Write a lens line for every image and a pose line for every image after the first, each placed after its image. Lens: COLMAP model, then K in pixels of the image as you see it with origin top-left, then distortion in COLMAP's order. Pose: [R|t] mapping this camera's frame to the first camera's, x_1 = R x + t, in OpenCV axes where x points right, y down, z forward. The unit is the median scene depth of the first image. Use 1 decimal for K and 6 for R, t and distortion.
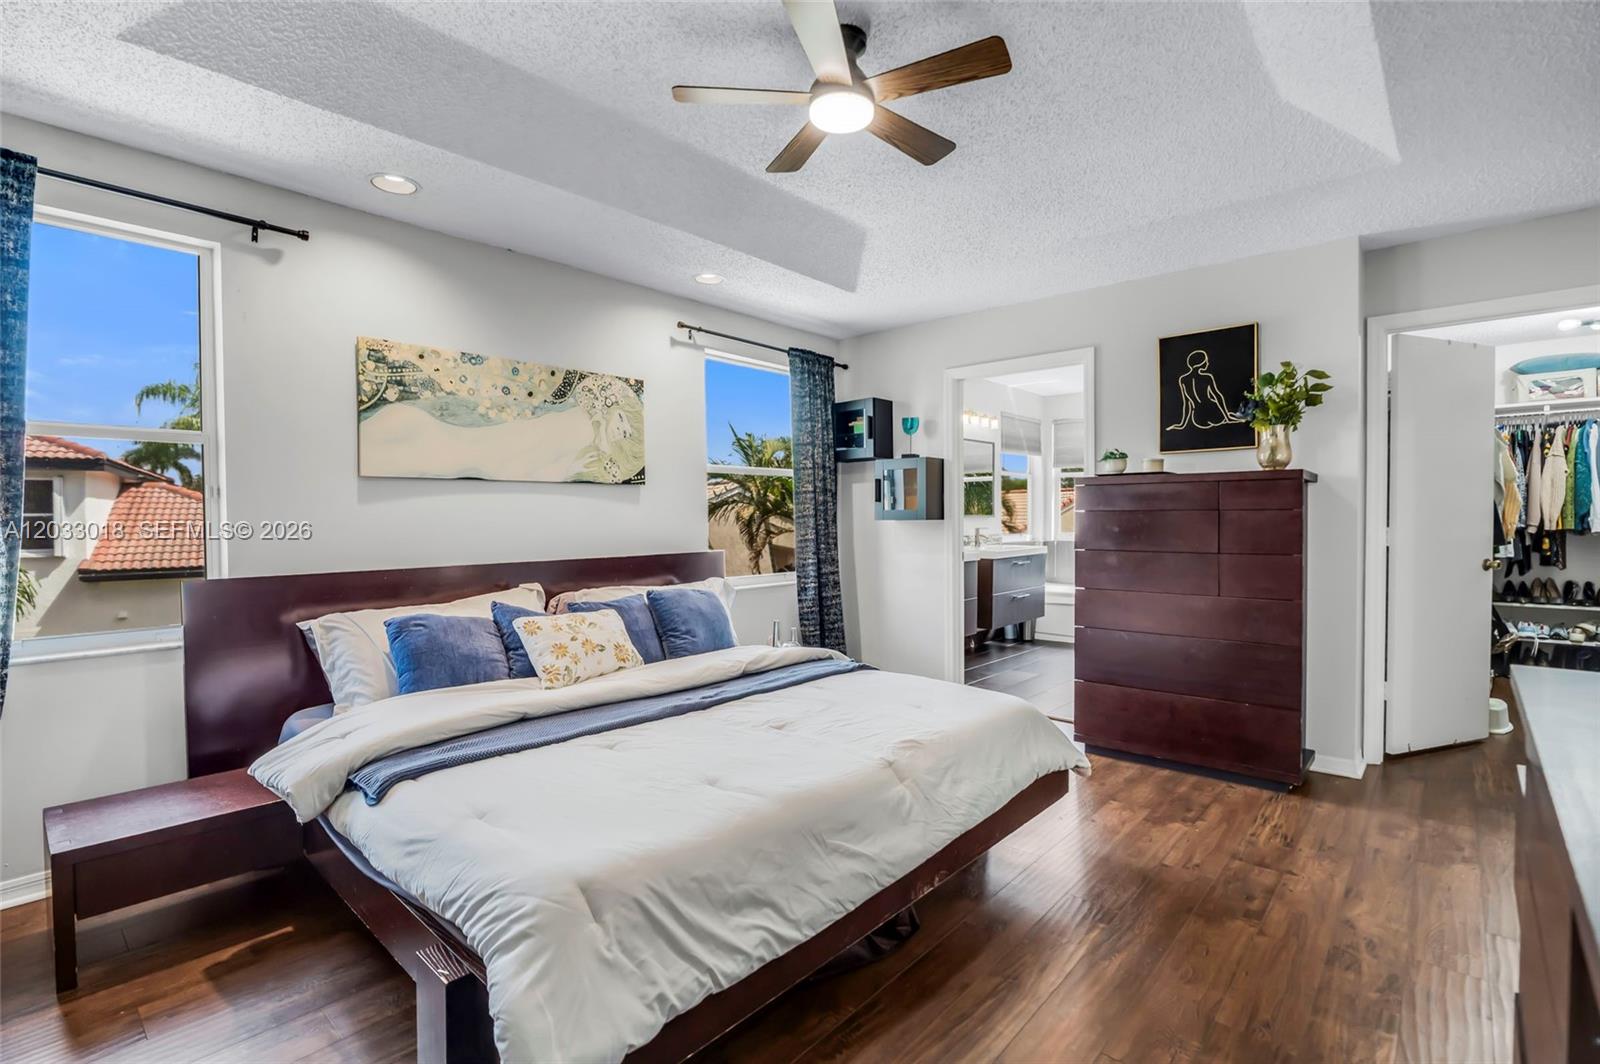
lens RADIAL K [[746.0, 0, 798.2], [0, 746.0, 523.4], [0, 0, 1]] dist [-0.016914, -0.000476]
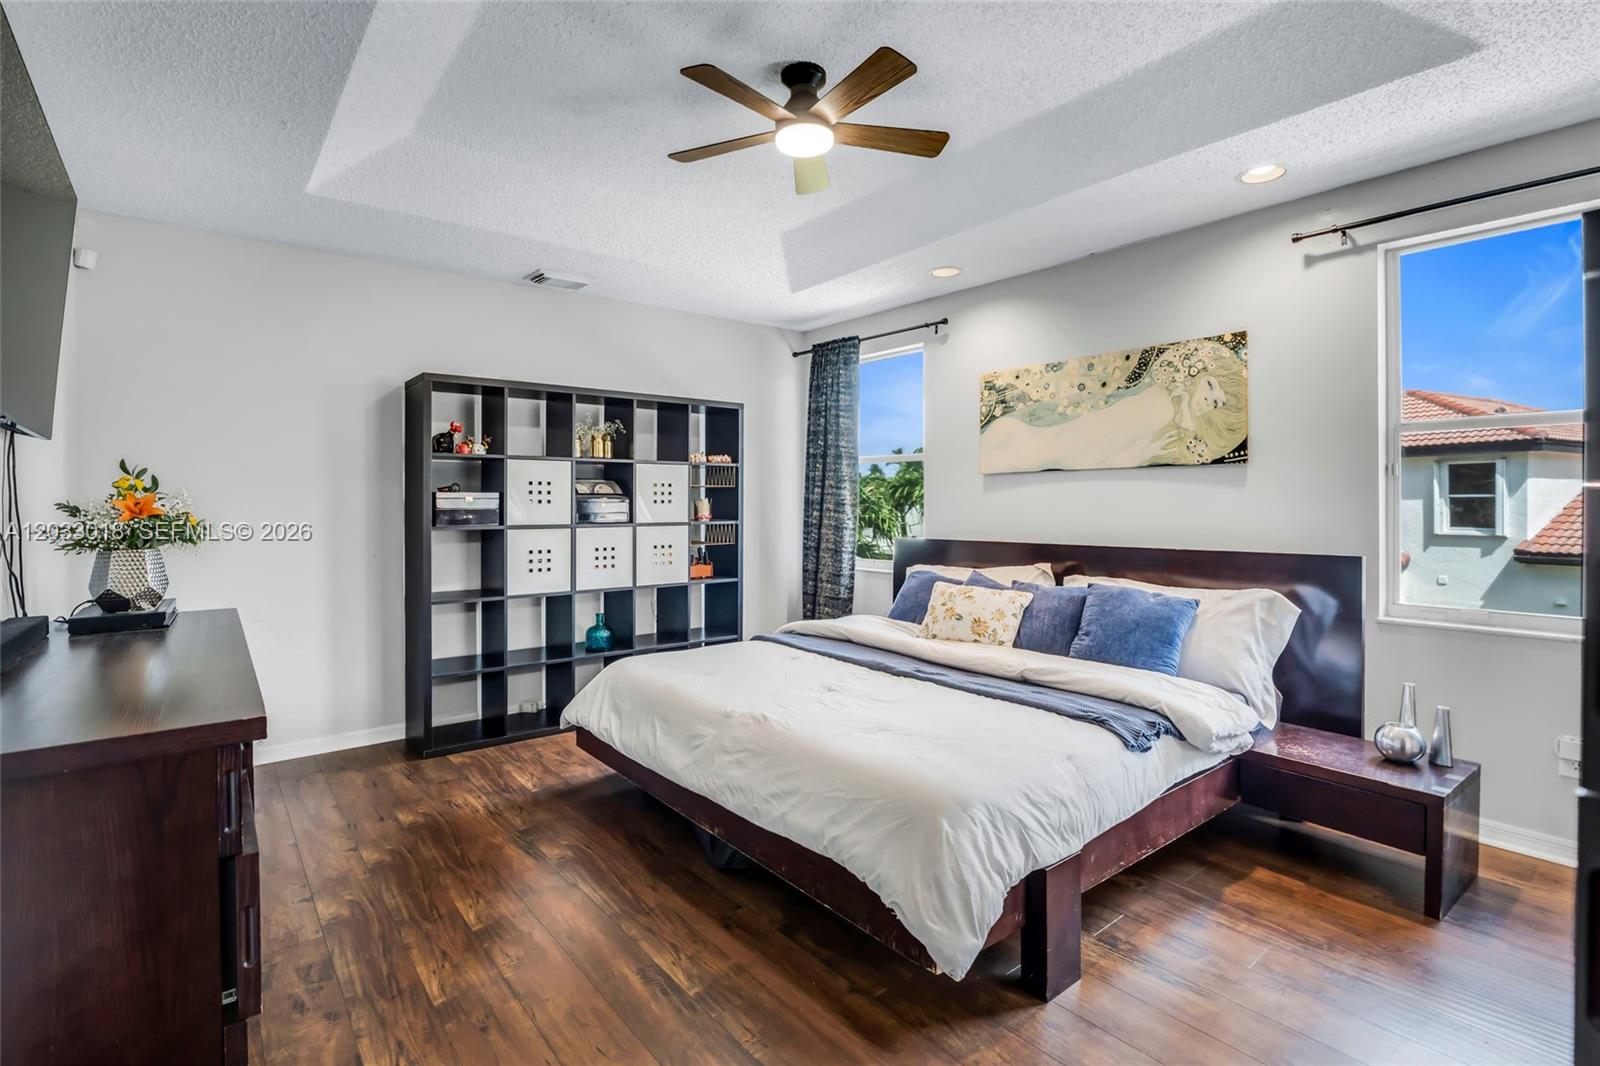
lens RADIAL K [[763.3, 0, 805.3], [0, 763.3, 499.7], [0, 0, 1]] dist [-0.018645, 0.000557]
pose [[-0.157105, 0.001697, -0.987581, 0.713928], [-0.005357, 0.999982, 0.002571, -0.013246], [0.987567, 0.005695, -0.157093, 0.718476]]
